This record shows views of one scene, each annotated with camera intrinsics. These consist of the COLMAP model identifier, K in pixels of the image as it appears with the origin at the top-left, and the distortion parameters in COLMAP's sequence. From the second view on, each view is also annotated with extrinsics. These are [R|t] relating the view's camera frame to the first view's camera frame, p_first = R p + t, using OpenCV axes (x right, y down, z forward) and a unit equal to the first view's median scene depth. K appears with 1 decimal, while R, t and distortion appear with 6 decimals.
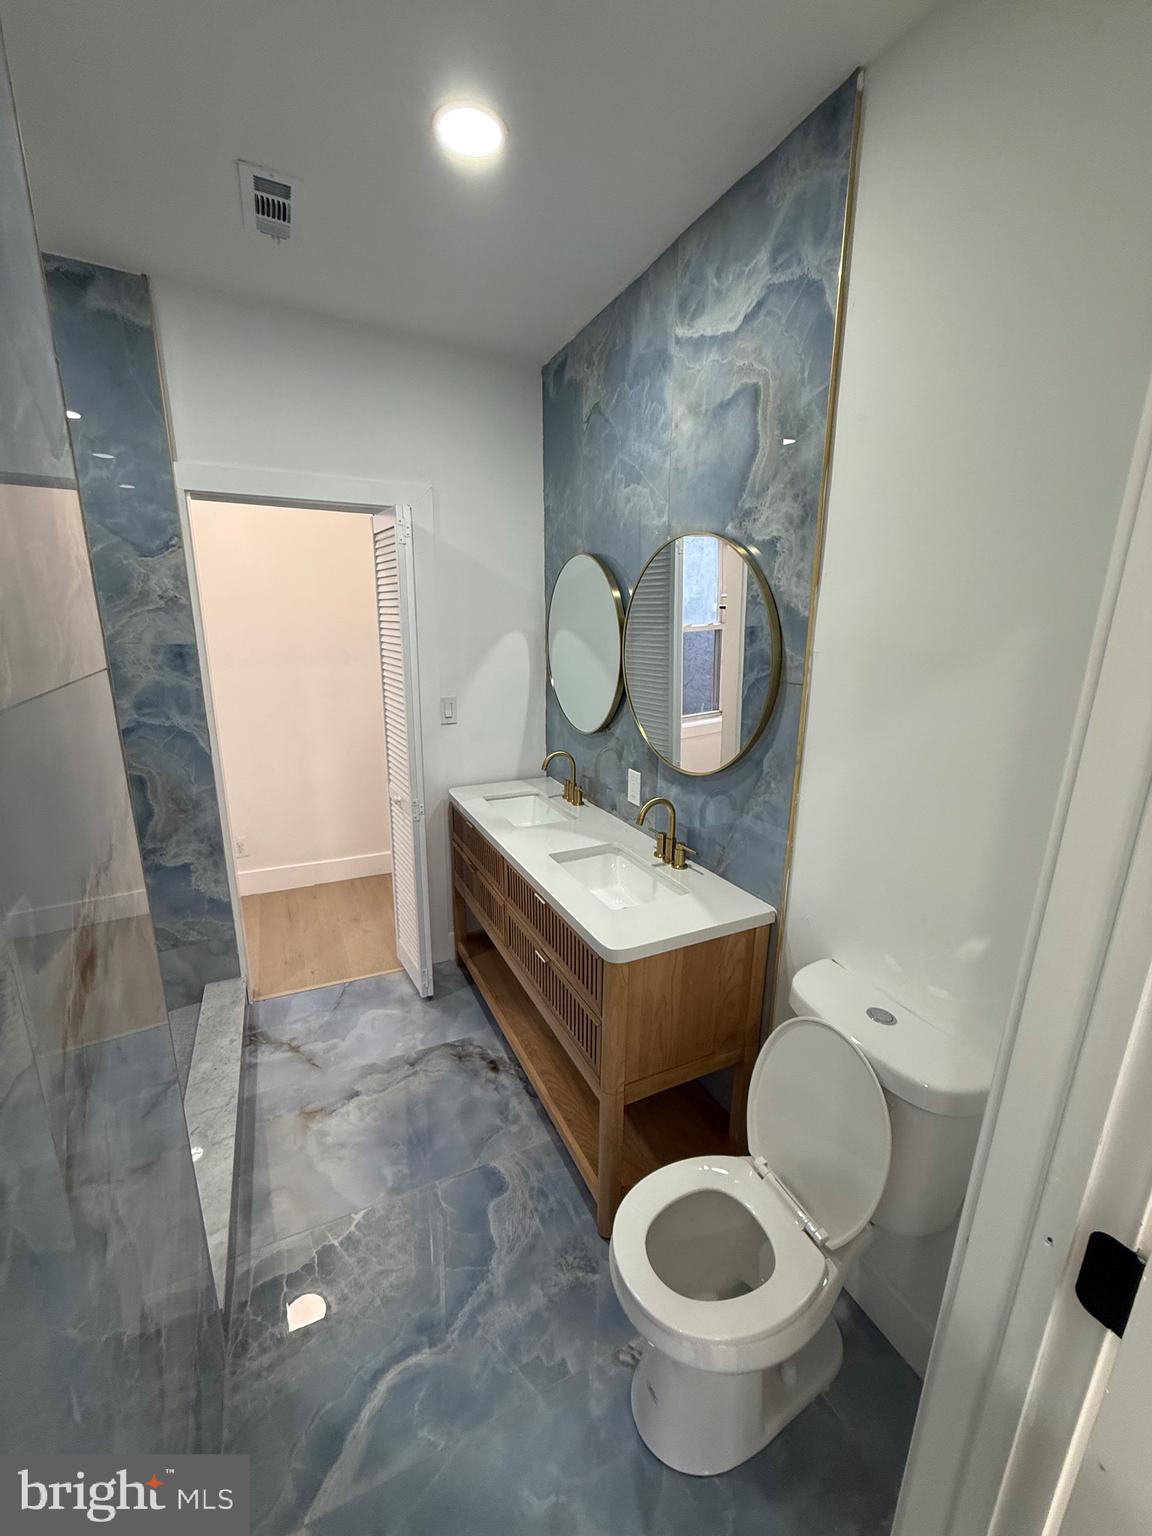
lens RADIAL K [[609.4, 0, 575.7], [0, 609.4, 767.3], [0, 0, 1]] dist [0.000657, -0.000270]
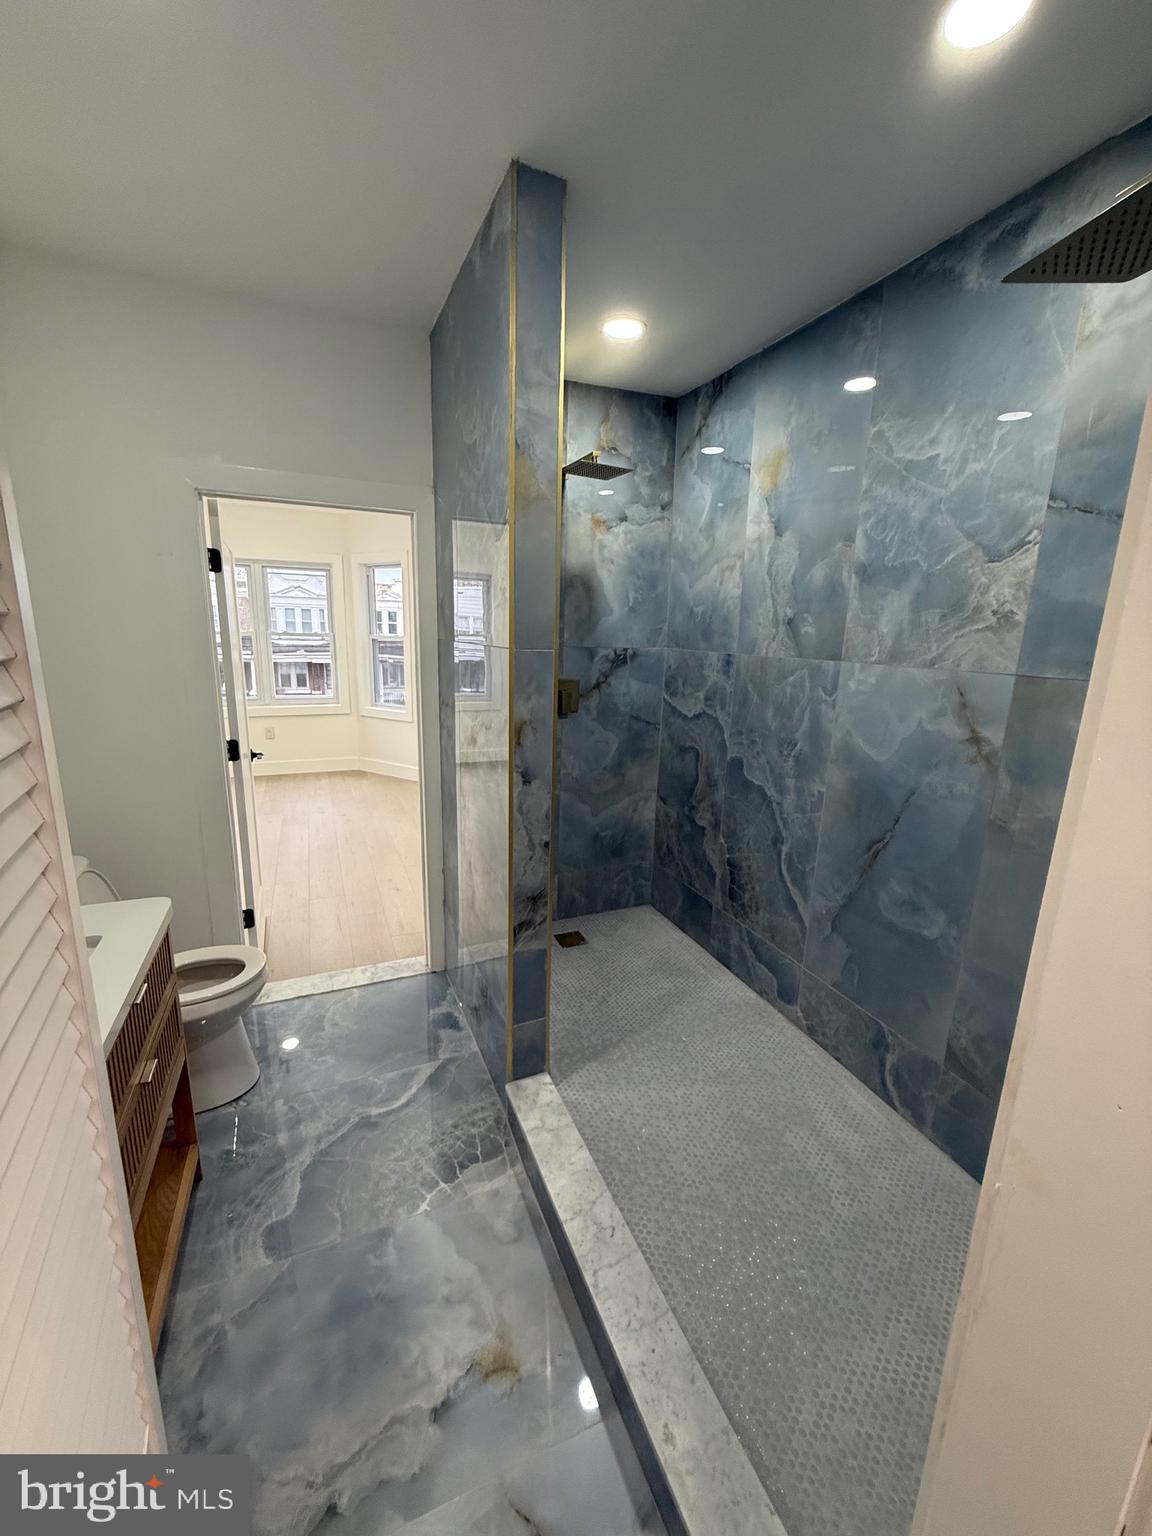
lens RADIAL K [[609.4, 0, 578.0], [0, 609.4, 767.4], [0, 0, 1]] dist [0.000657, -0.000270]
pose [[-0.997799, -0.053600, 0.039053, -0.584905], [-0.030019, 0.890129, 0.454719, -0.363534], [-0.059136, 0.452545, -0.889779, 1.483495]]
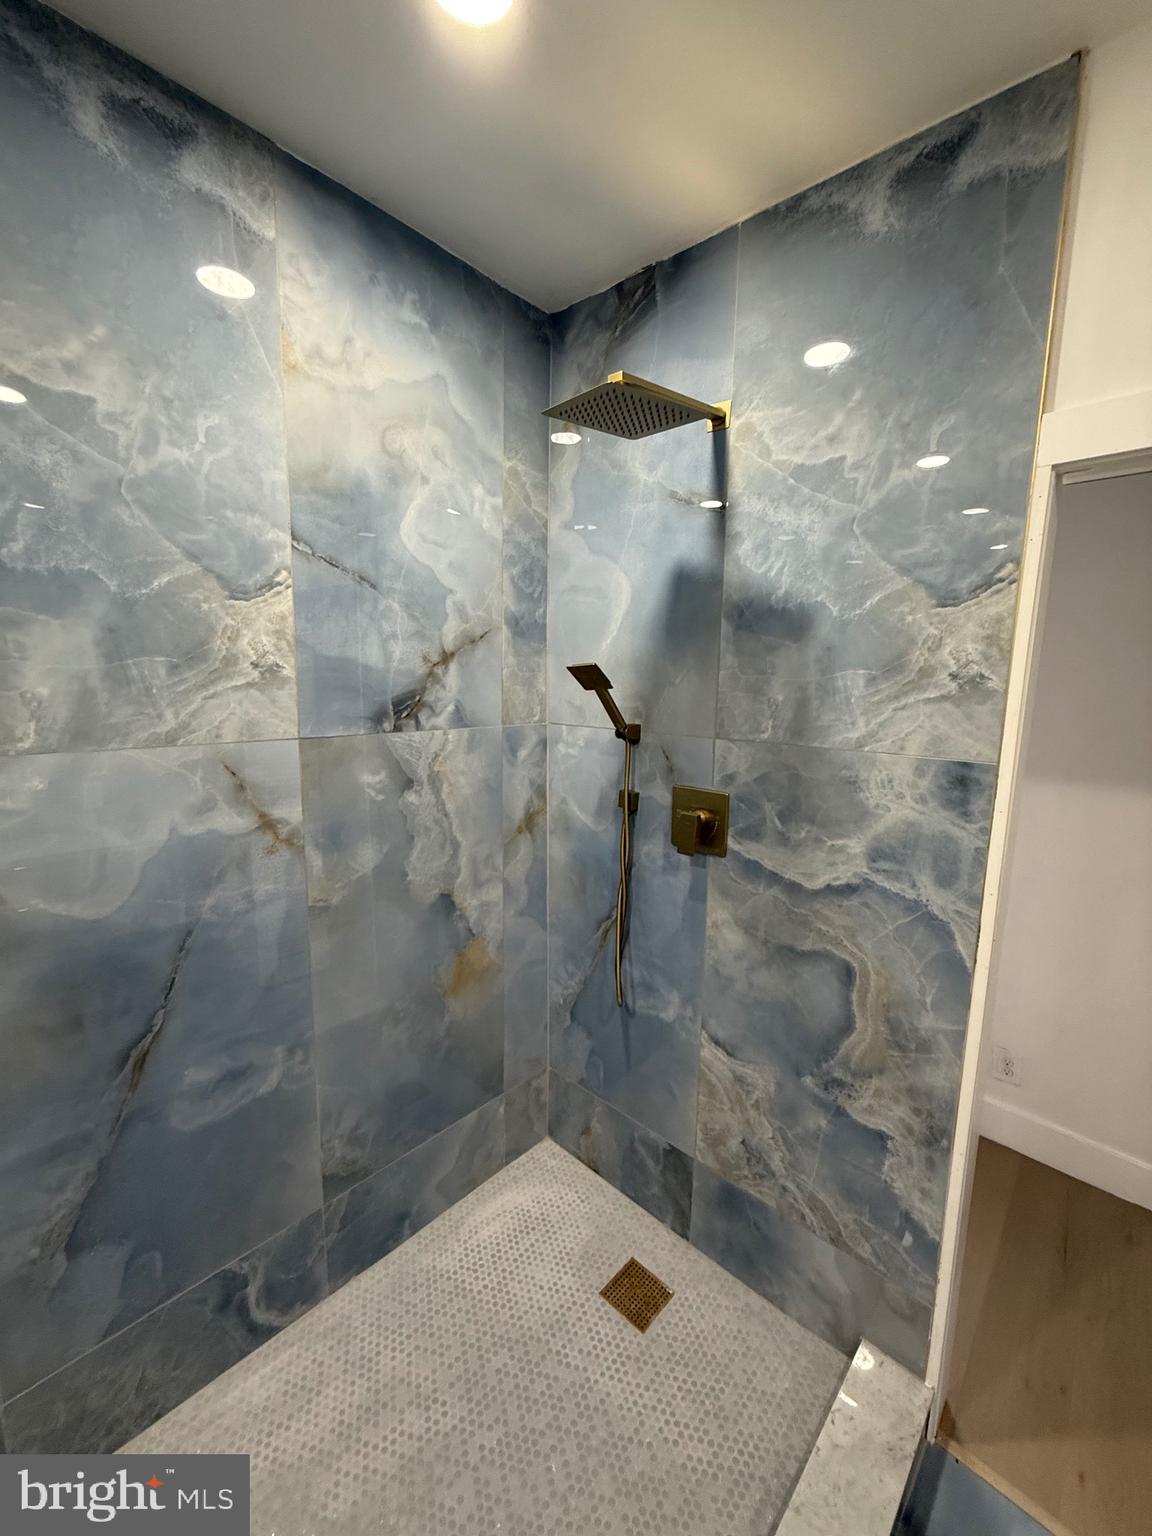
lens RADIAL K [[609.4, 0, 572.3], [0, 609.4, 769.7], [0, 0, 1]] dist [0.000657, -0.000270]
pose [[0.352377, 0.128048, -0.927057, -0.348467], [-0.237899, 0.970311, 0.043597, -0.172892], [0.905116, 0.205183, 0.372378, 0.619448]]
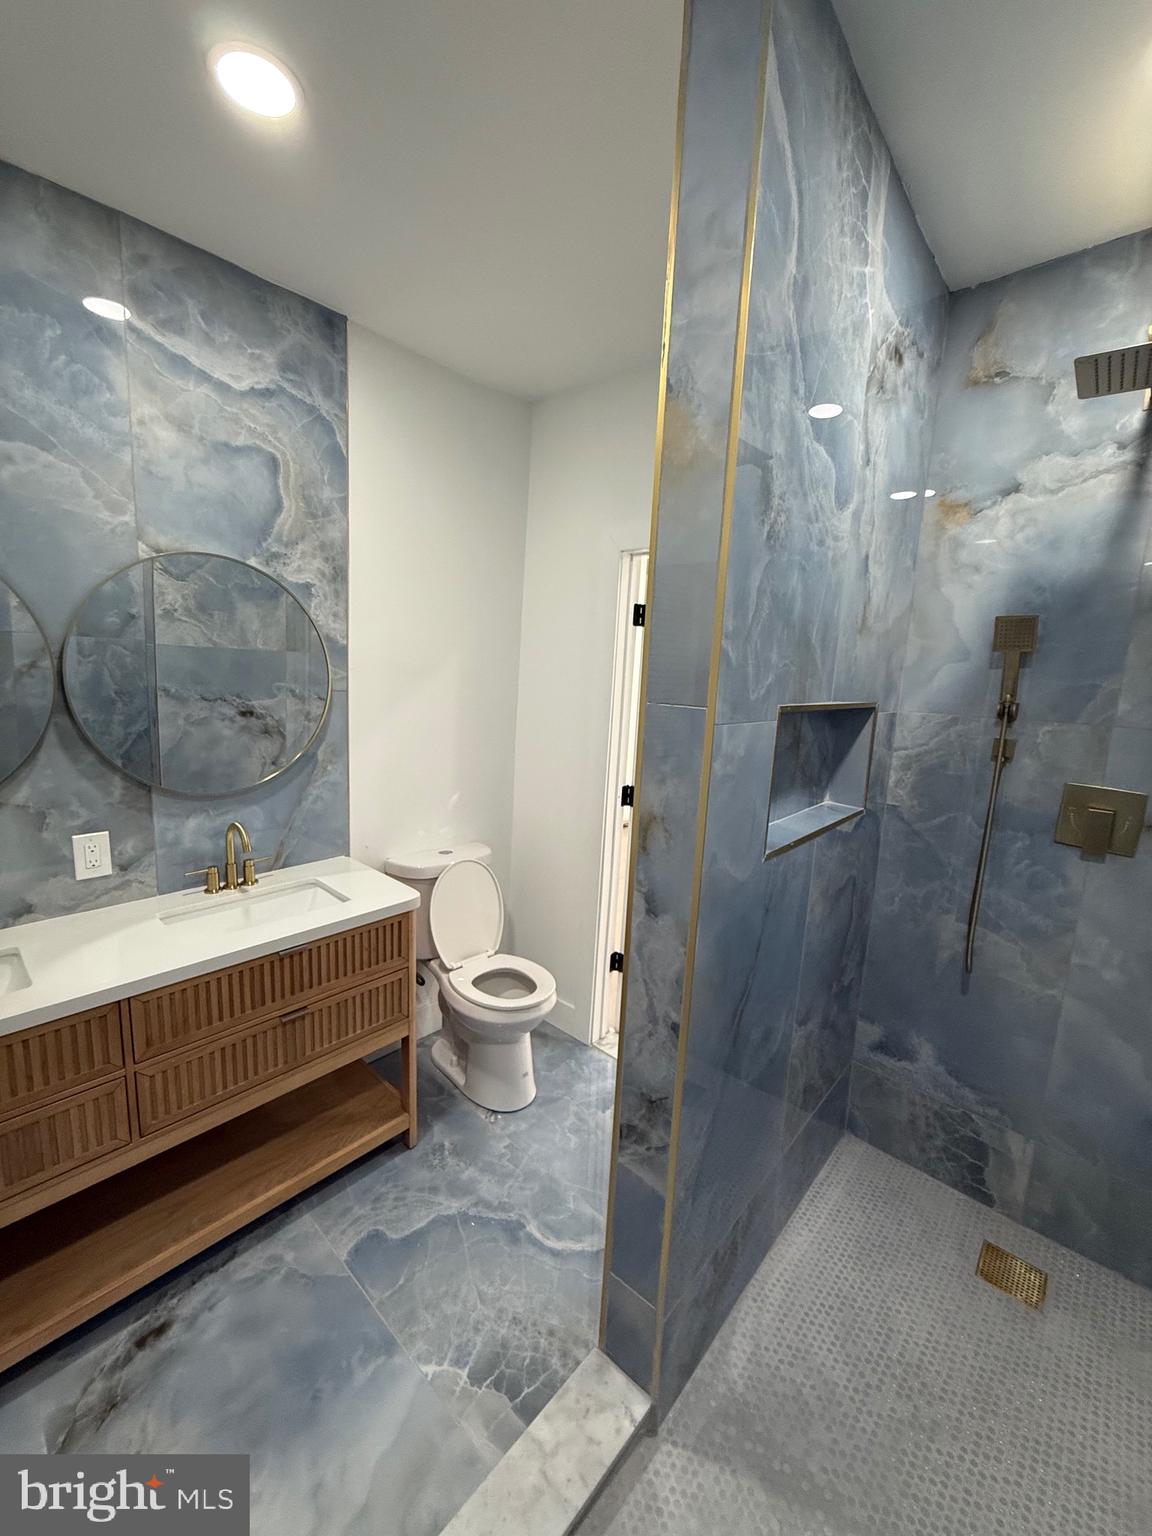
lens RADIAL K [[609.4, 0, 577.6], [0, 609.4, 766.7], [0, 0, 1]] dist [0.000657, -0.000270]
pose [[-0.371516, -0.179830, 0.910844, -0.983598], [0.173391, 0.950362, 0.258355, -0.200919], [-0.912092, 0.253916, -0.321894, 0.836438]]
